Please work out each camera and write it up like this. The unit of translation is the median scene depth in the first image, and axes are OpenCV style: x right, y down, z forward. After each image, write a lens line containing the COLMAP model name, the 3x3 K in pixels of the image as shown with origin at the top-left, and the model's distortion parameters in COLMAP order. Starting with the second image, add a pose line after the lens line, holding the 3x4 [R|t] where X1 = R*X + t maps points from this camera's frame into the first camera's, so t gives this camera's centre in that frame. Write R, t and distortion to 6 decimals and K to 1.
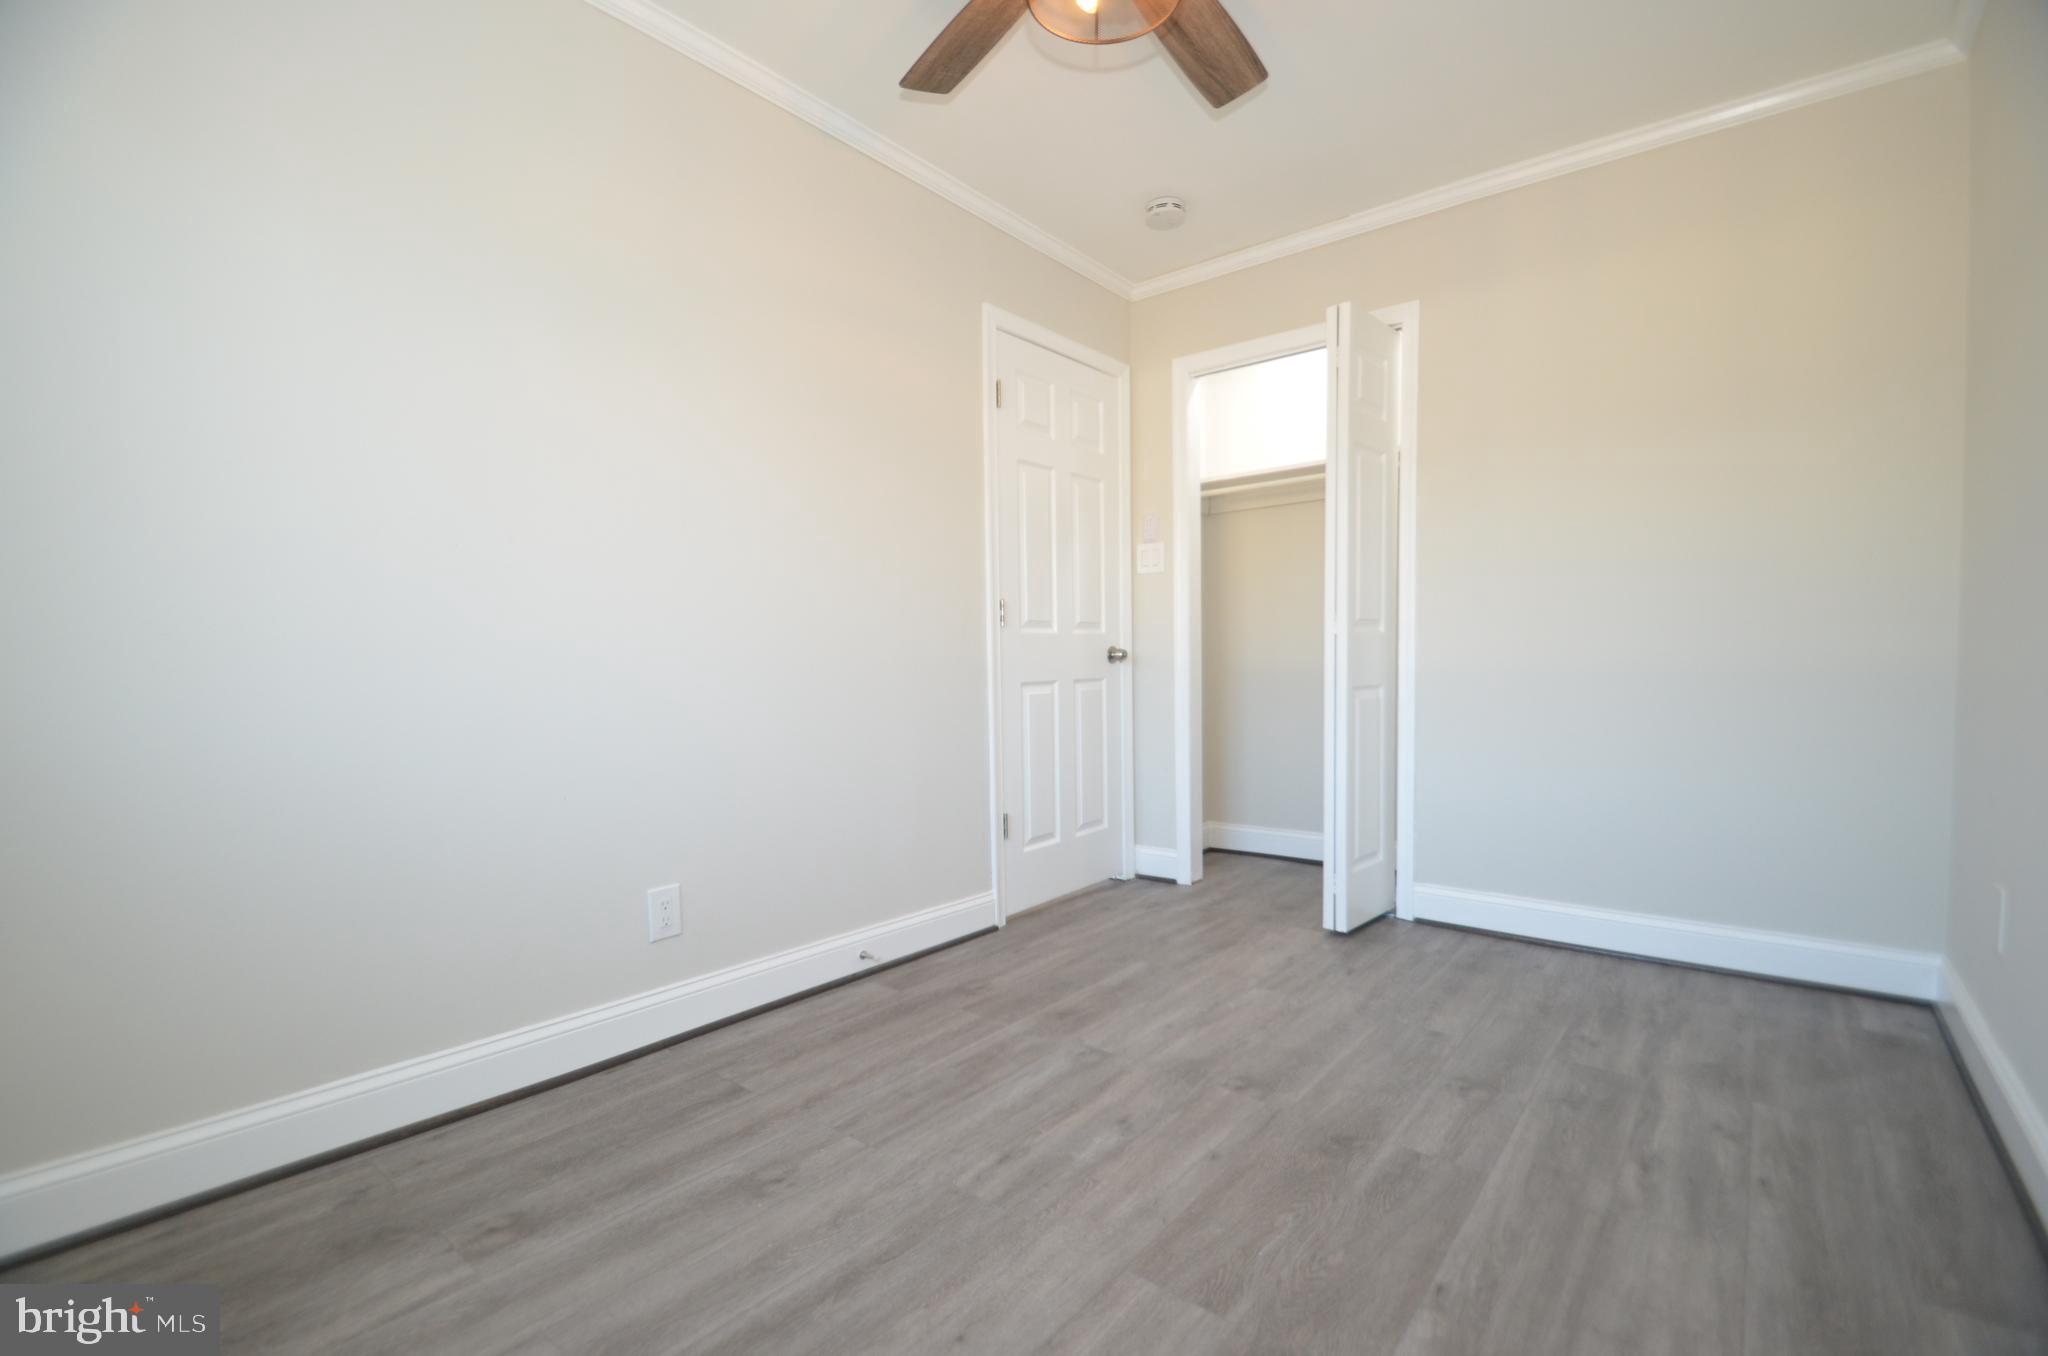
lens RADIAL K [[903.2, 0, 1026.7], [0, 903.2, 700.5], [0, 0, 1]] dist [0.022583, -0.024874]
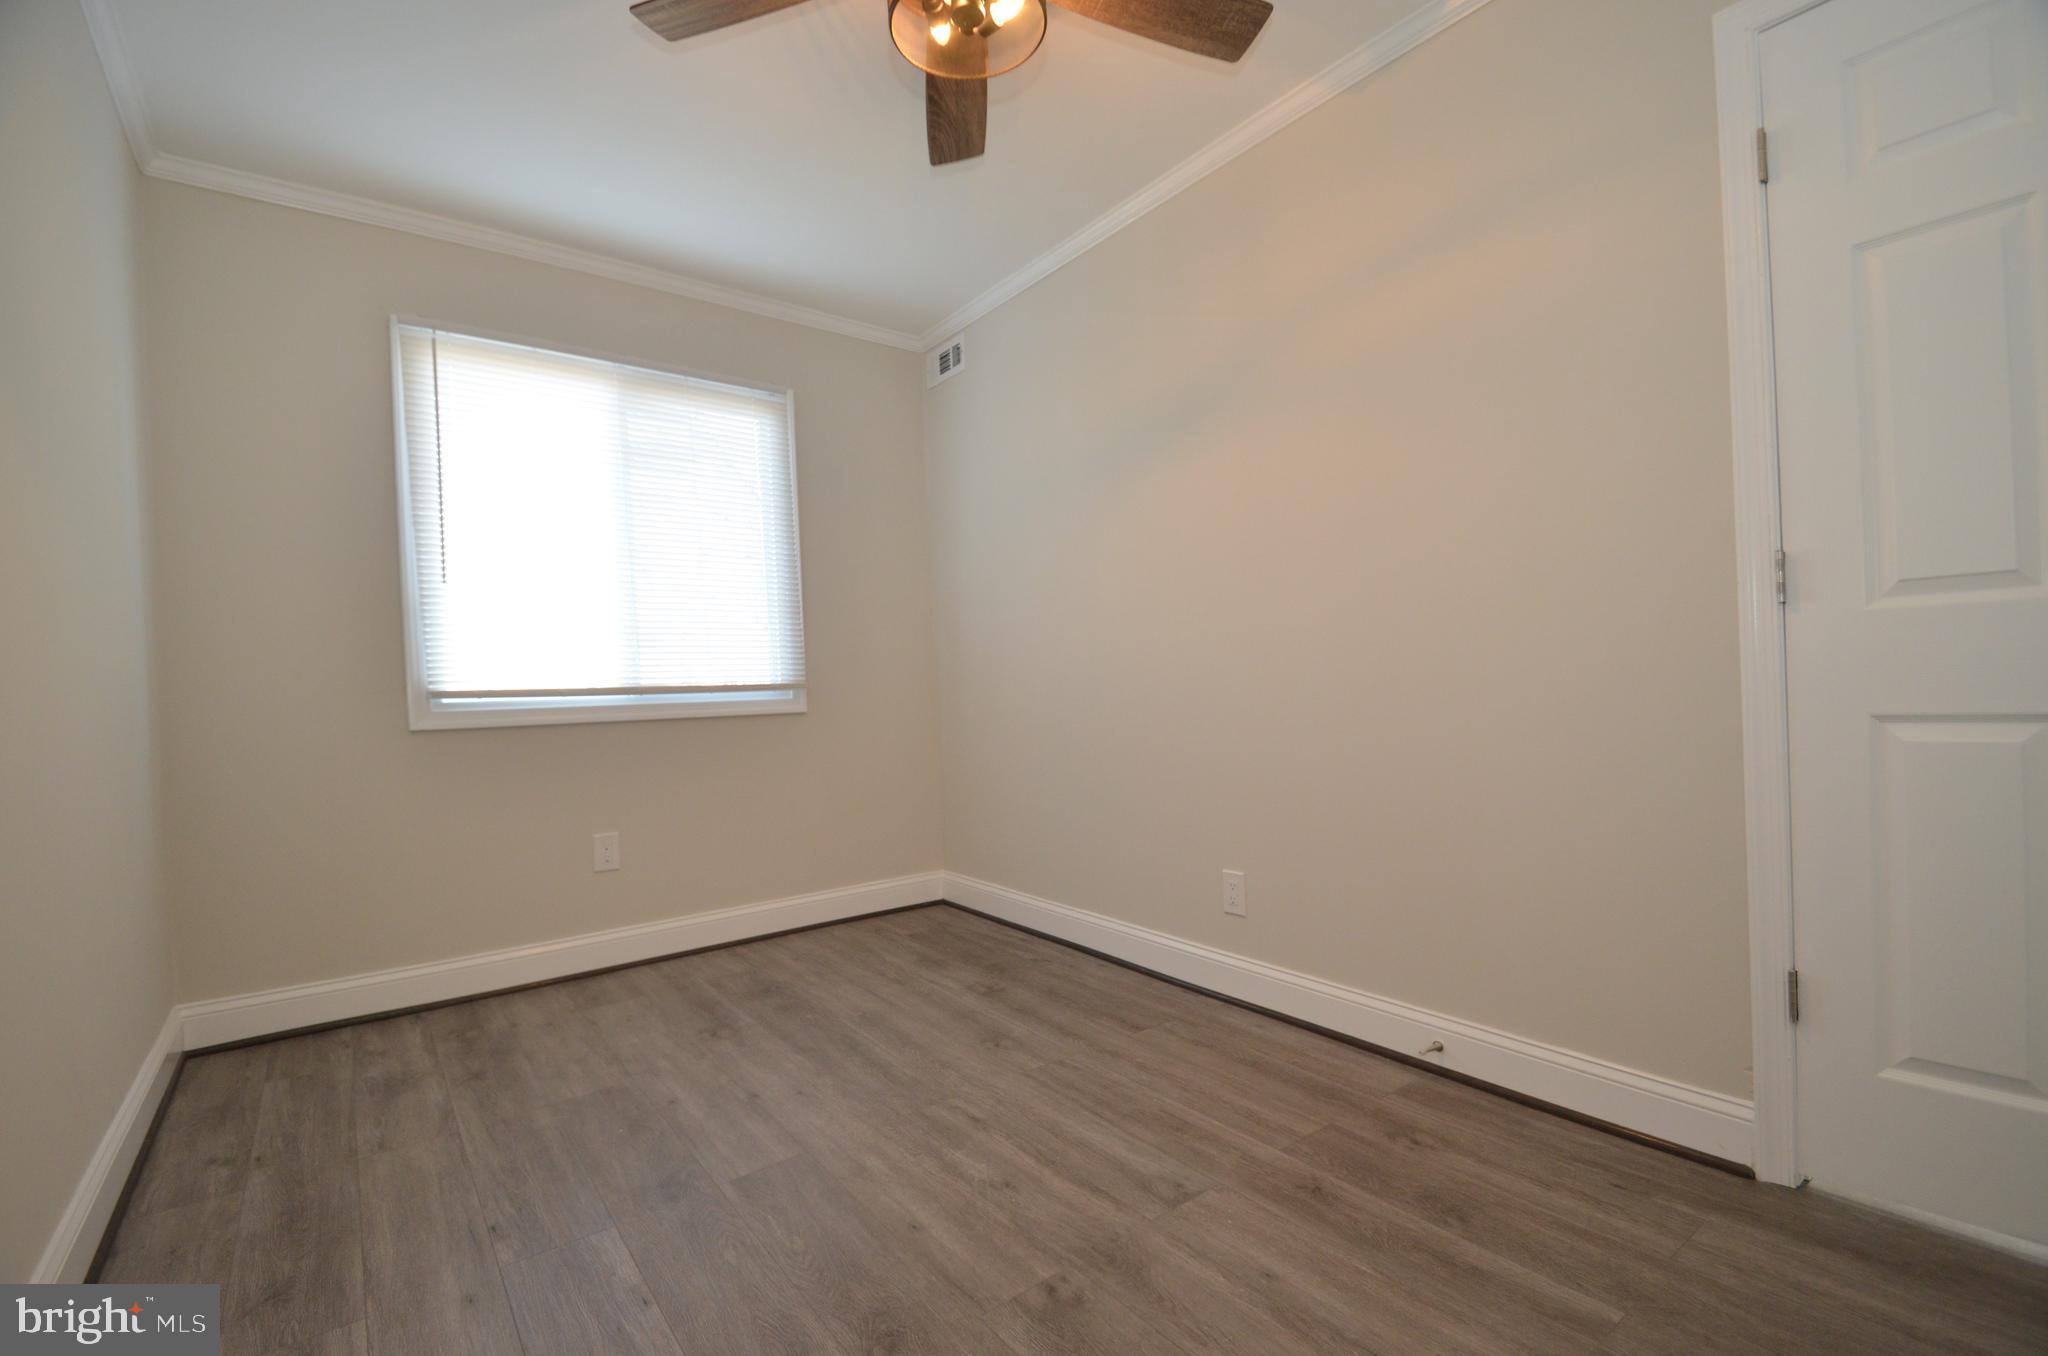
lens RADIAL K [[903.2, 0, 1026.7], [0, 903.2, 700.5], [0, 0, 1]] dist [0.022583, -0.024874]
pose [[-0.242858, 0.030259, -0.969590, 0.943215], [-0.007485, 0.999425, 0.033065, -0.067379], [0.970033, 0.015288, -0.242492, 1.168119]]
